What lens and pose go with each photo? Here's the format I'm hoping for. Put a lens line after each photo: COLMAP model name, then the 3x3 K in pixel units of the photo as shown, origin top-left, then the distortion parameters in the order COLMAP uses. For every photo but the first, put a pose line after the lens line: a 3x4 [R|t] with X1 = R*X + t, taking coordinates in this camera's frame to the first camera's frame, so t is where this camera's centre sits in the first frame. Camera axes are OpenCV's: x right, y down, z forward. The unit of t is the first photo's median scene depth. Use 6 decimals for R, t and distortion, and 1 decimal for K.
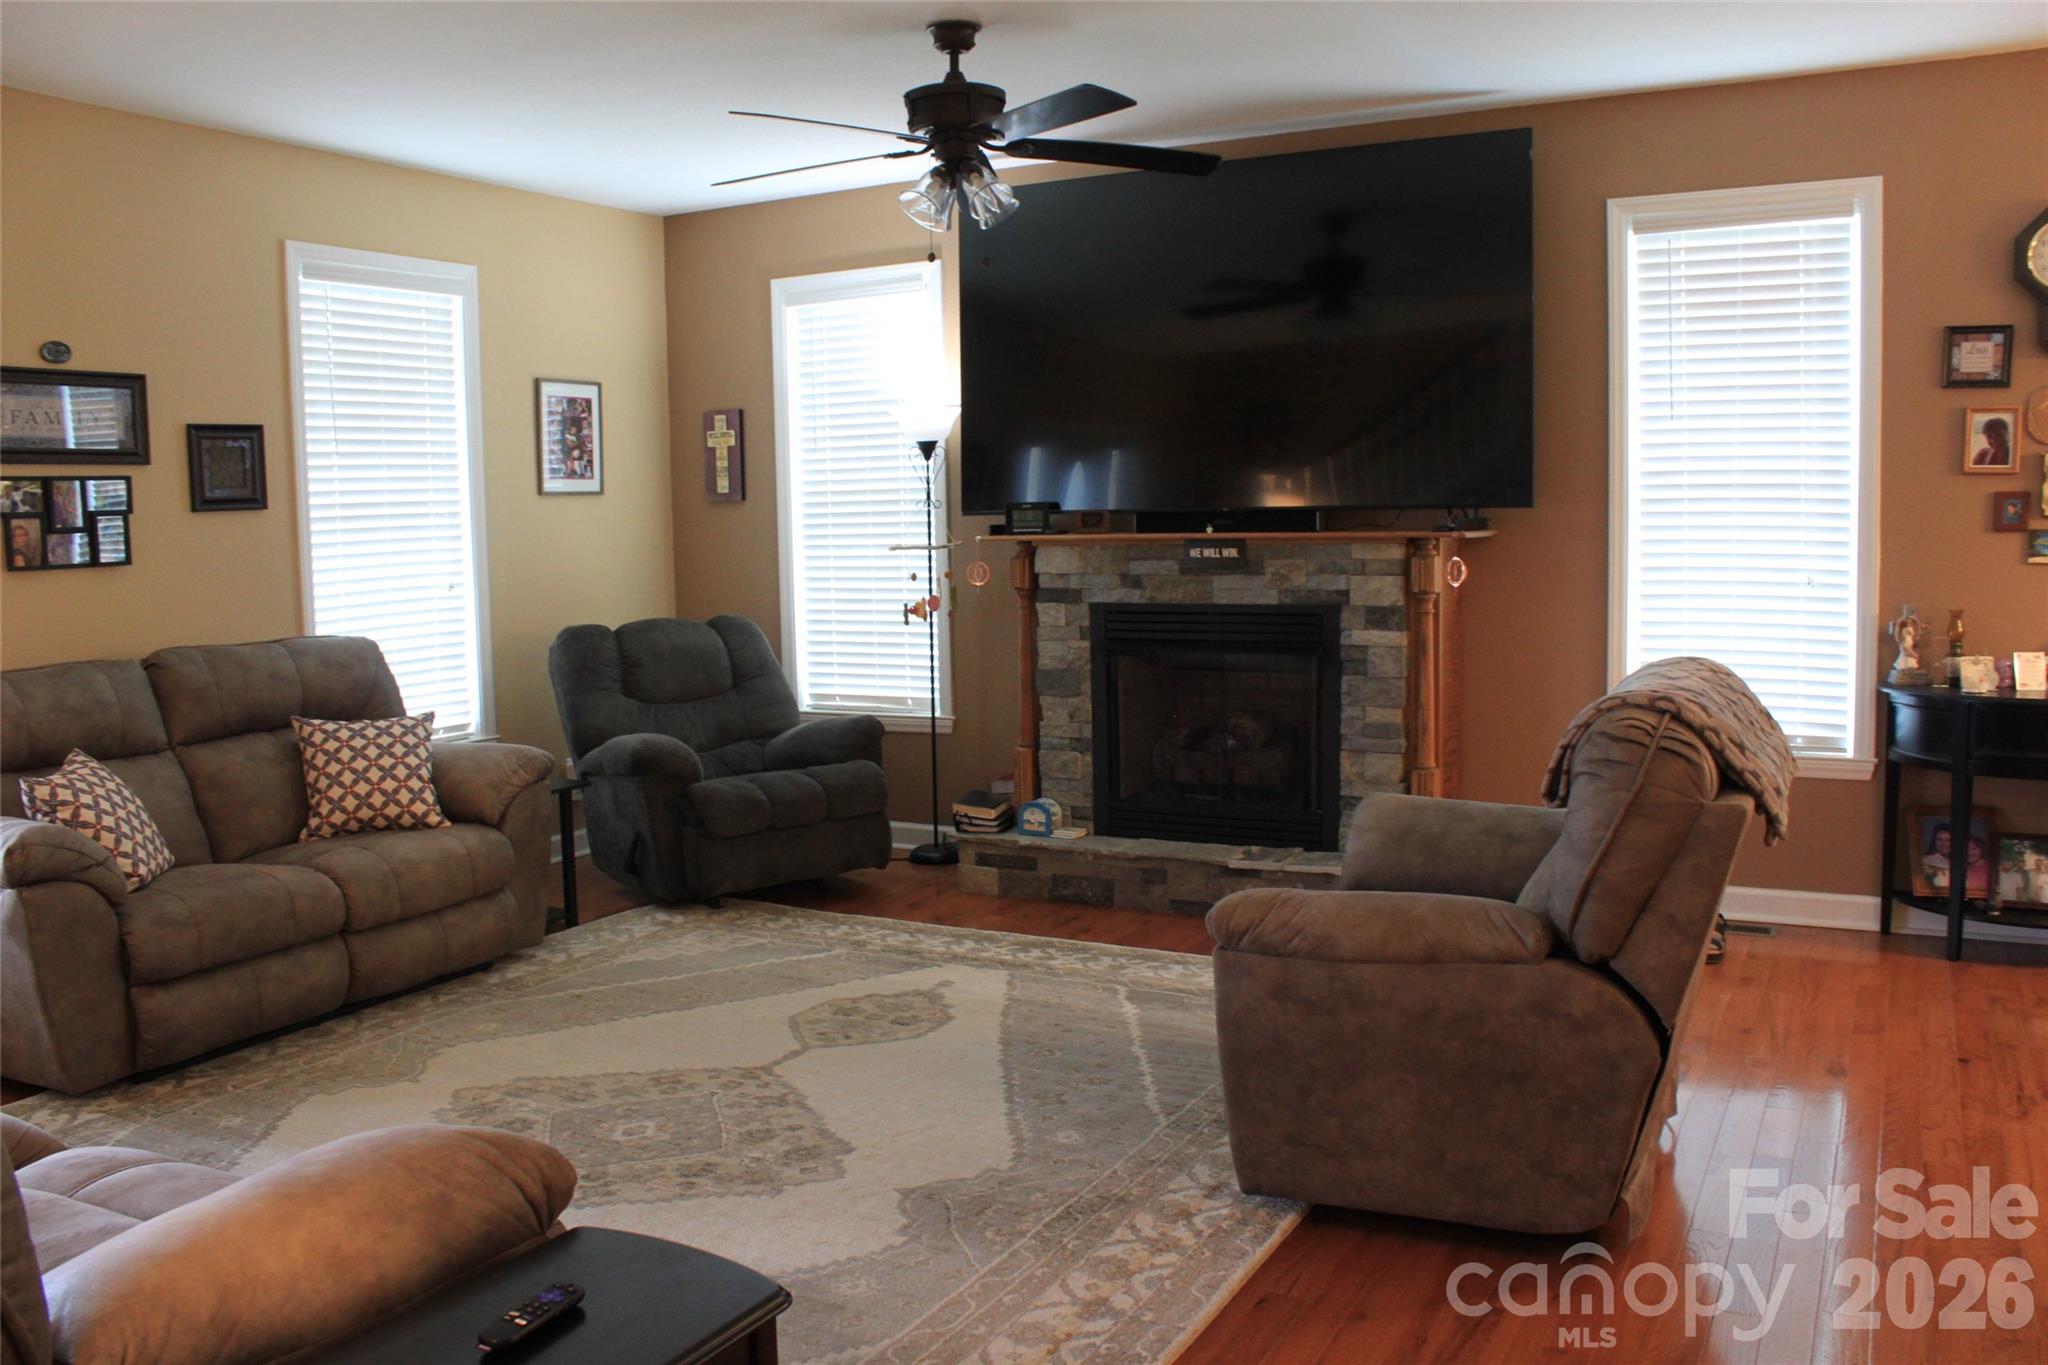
lens RADIAL K [[1694.2, 0, 1019.5], [0, 1694.2, 661.3], [0, 0, 1]] dist [-0.167477, 0.147891]
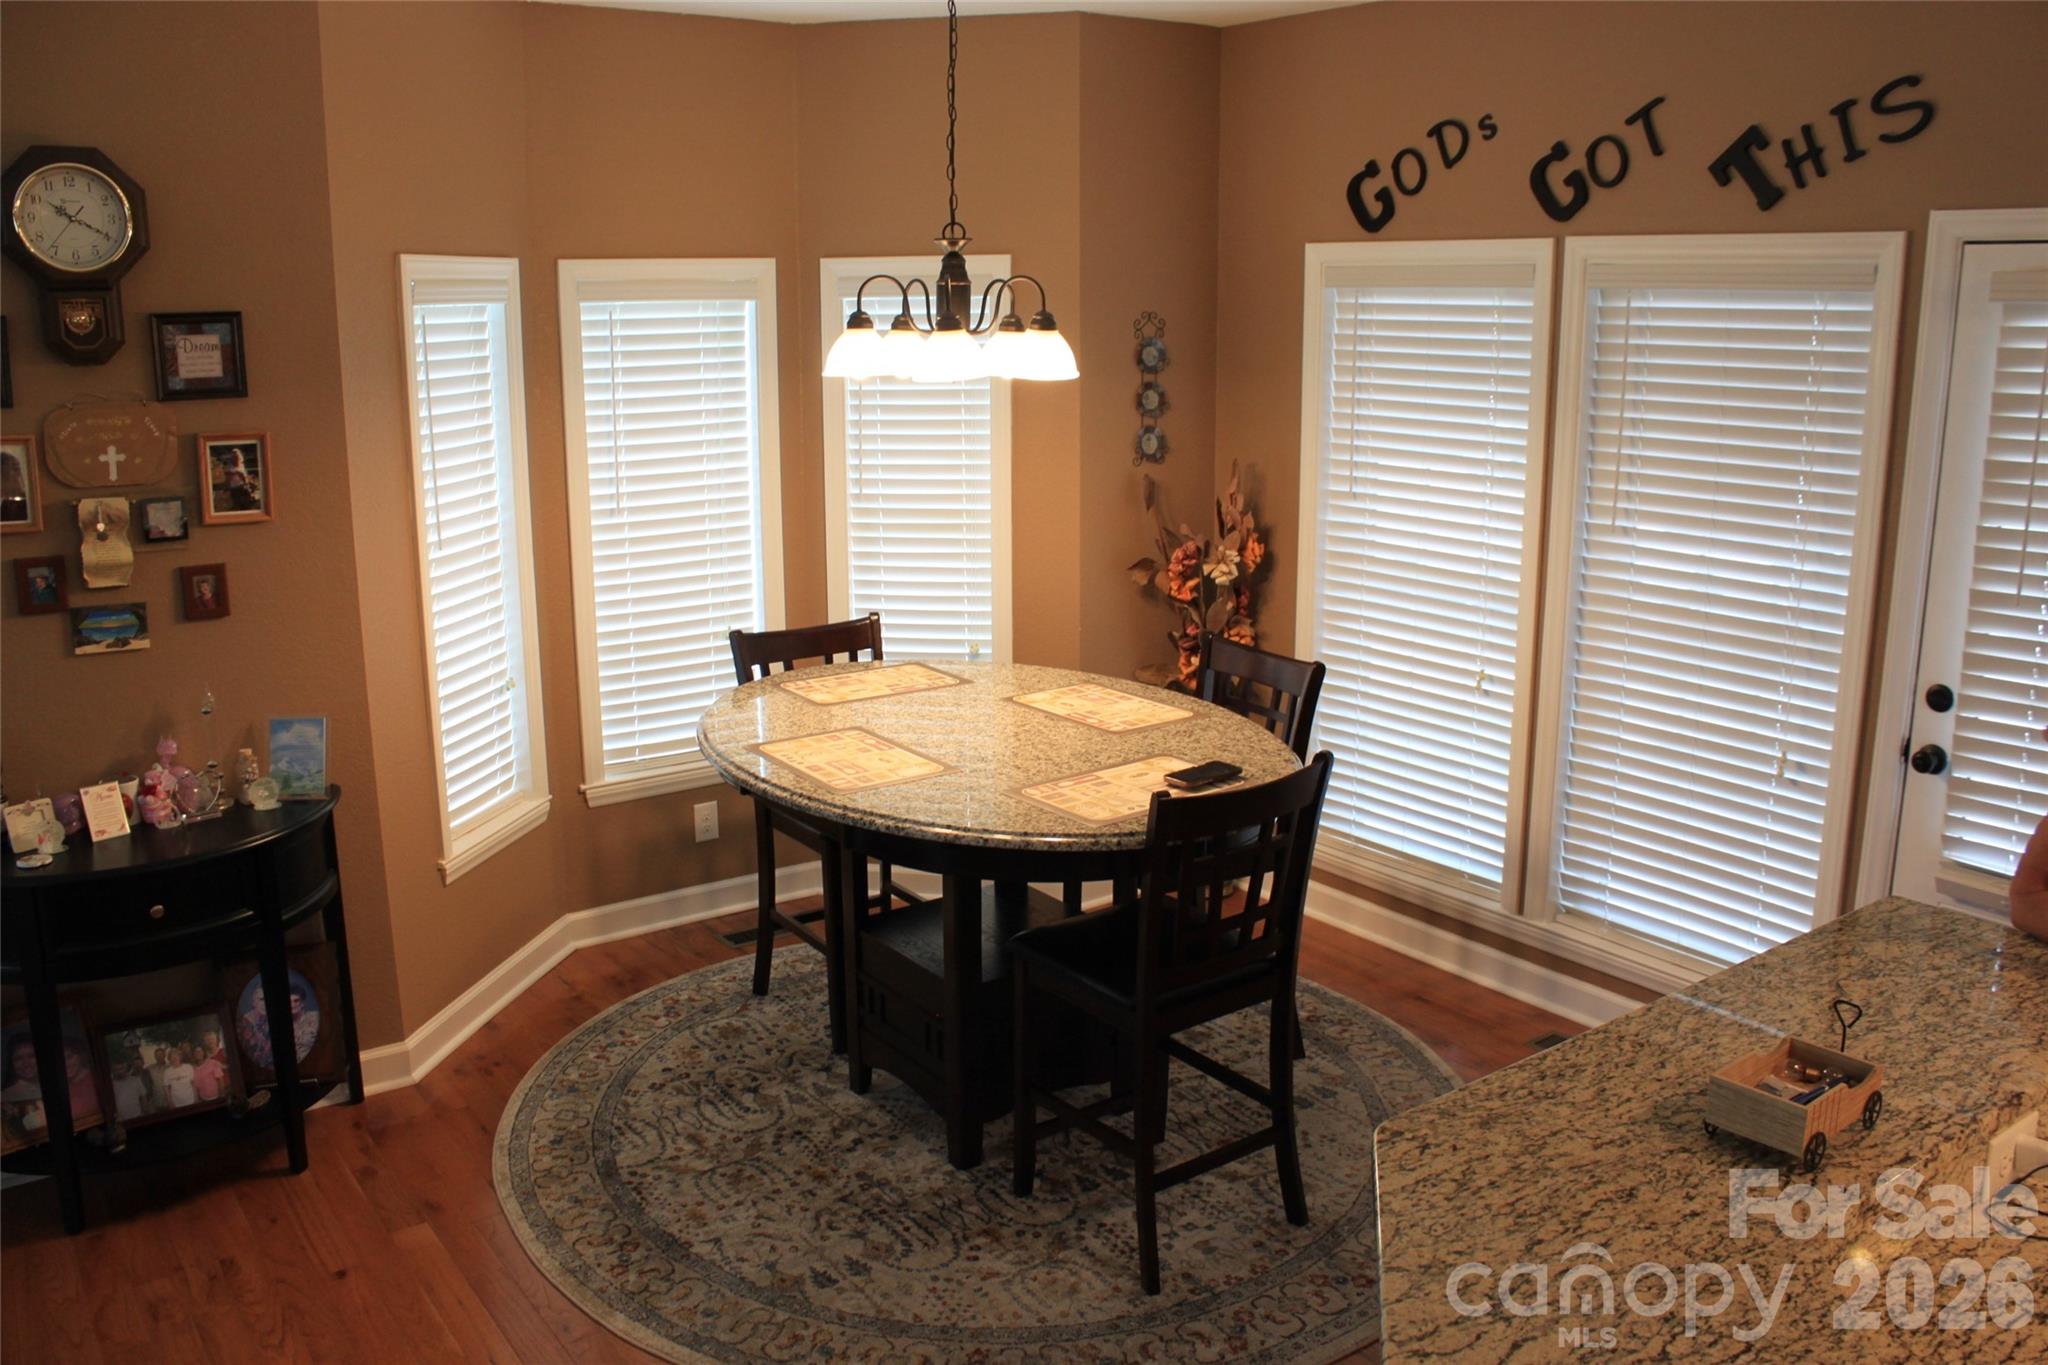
lens RADIAL K [[1694.2, 0, 1020.6], [0, 1694.2, 681.4], [0, 0, 1]] dist [-0.167477, 0.147891]
pose [[0.437848, -0.182671, 0.880296, 0.173435], [0.070590, 0.983103, 0.168894, -0.141178], [-0.896274, -0.011810, 0.443344, 0.312503]]
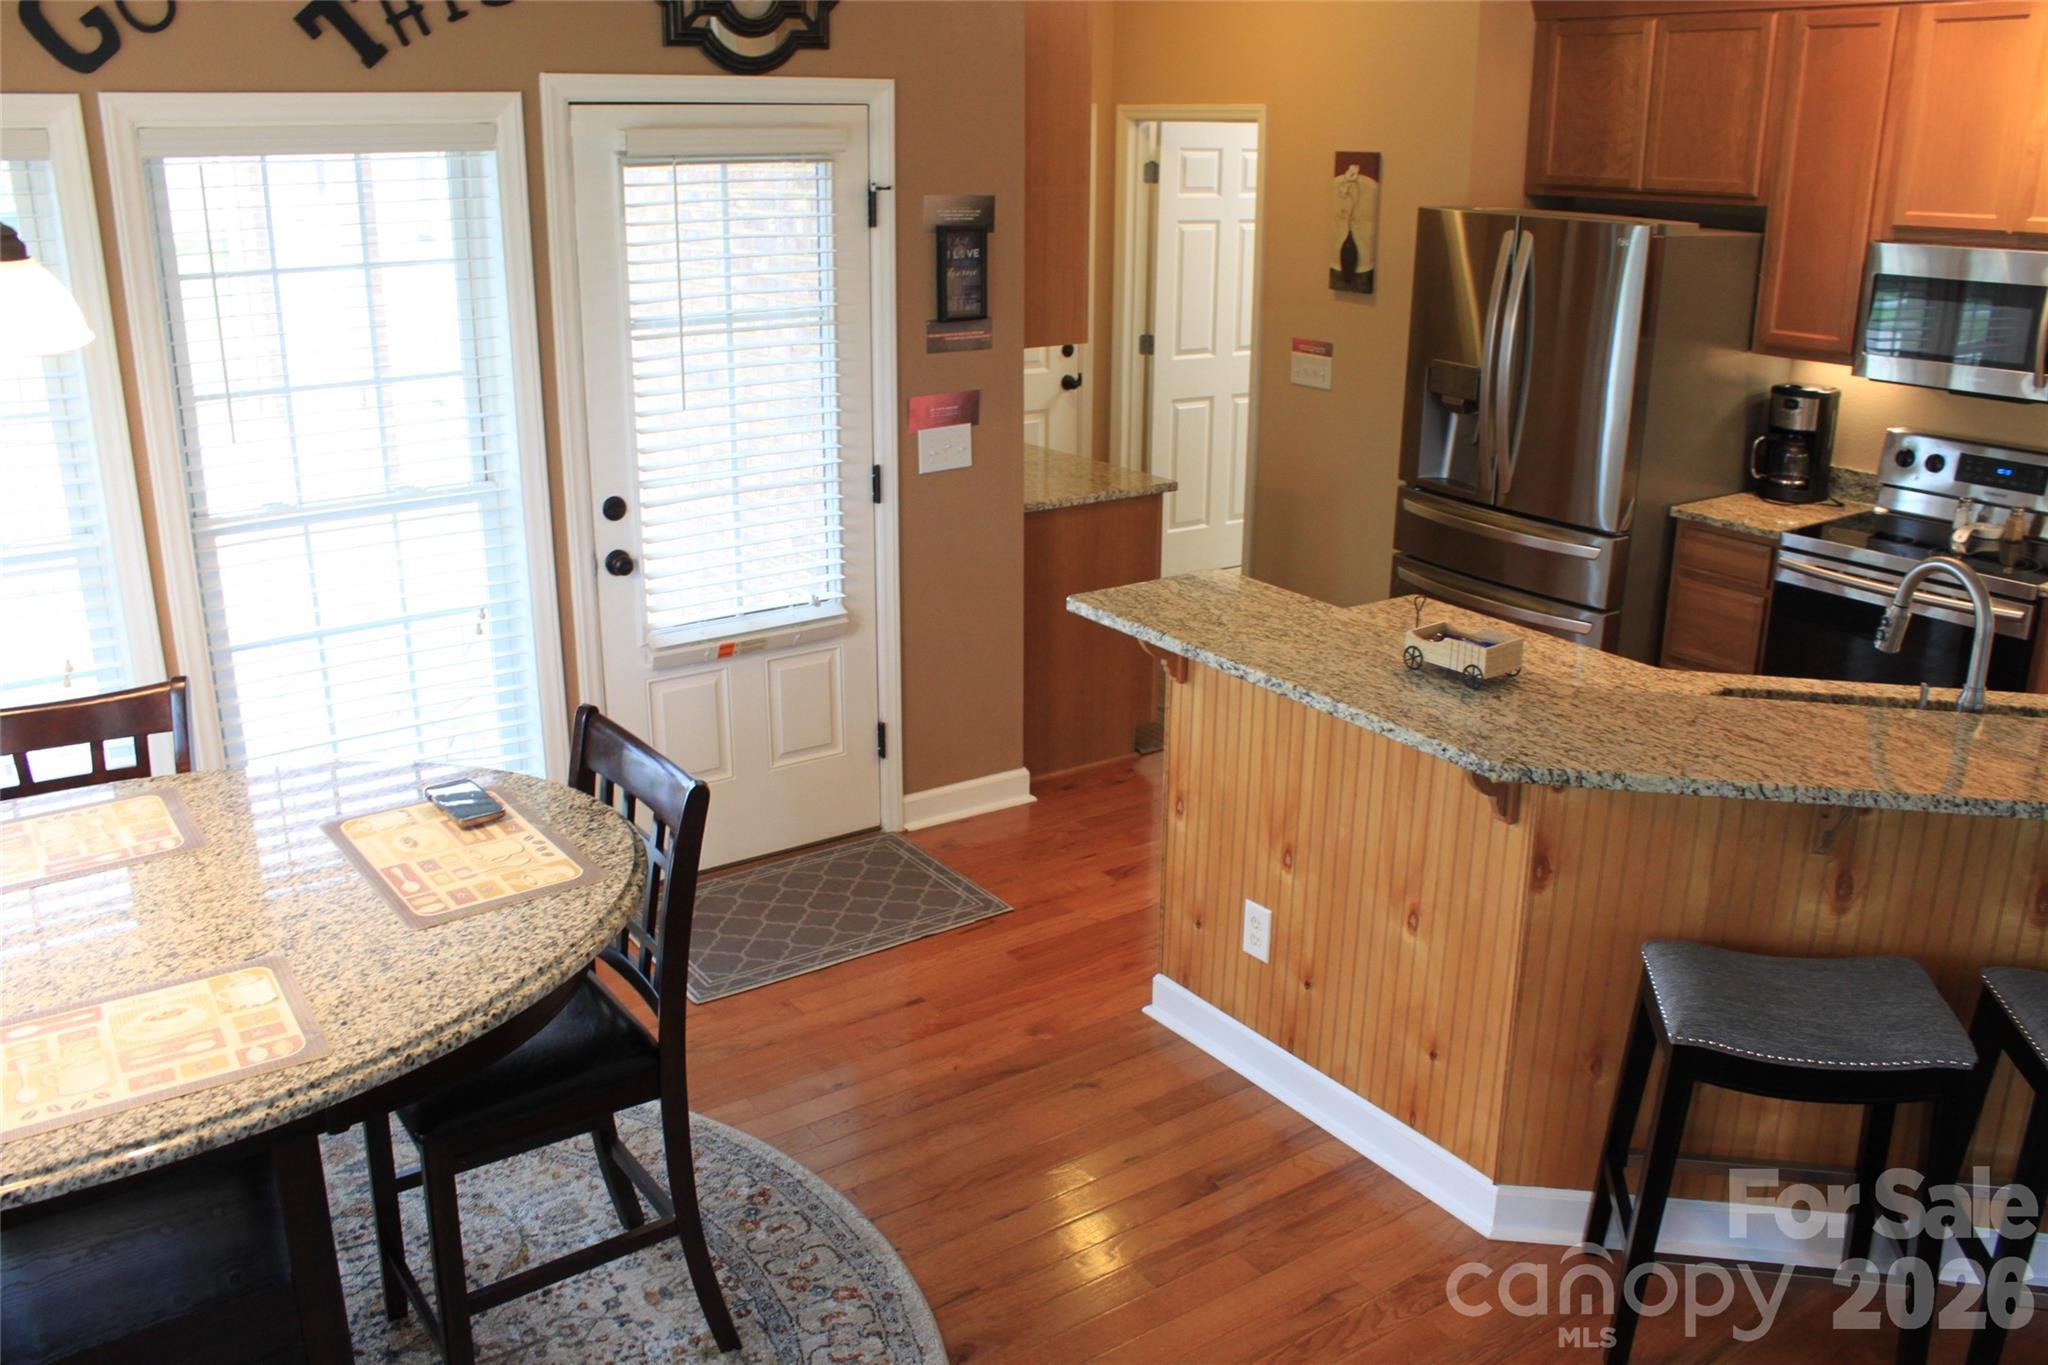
lens RADIAL K [[1694.2, 0, 1021.7], [0, 1694.2, 679.1], [0, 0, 1]] dist [-0.167477, 0.147891]
pose [[-0.899837, -0.115723, 0.420597, 0.423645], [0.055156, 0.926251, 0.372850, -0.203232], [-0.432726, 0.358703, -0.827092, 0.881700]]
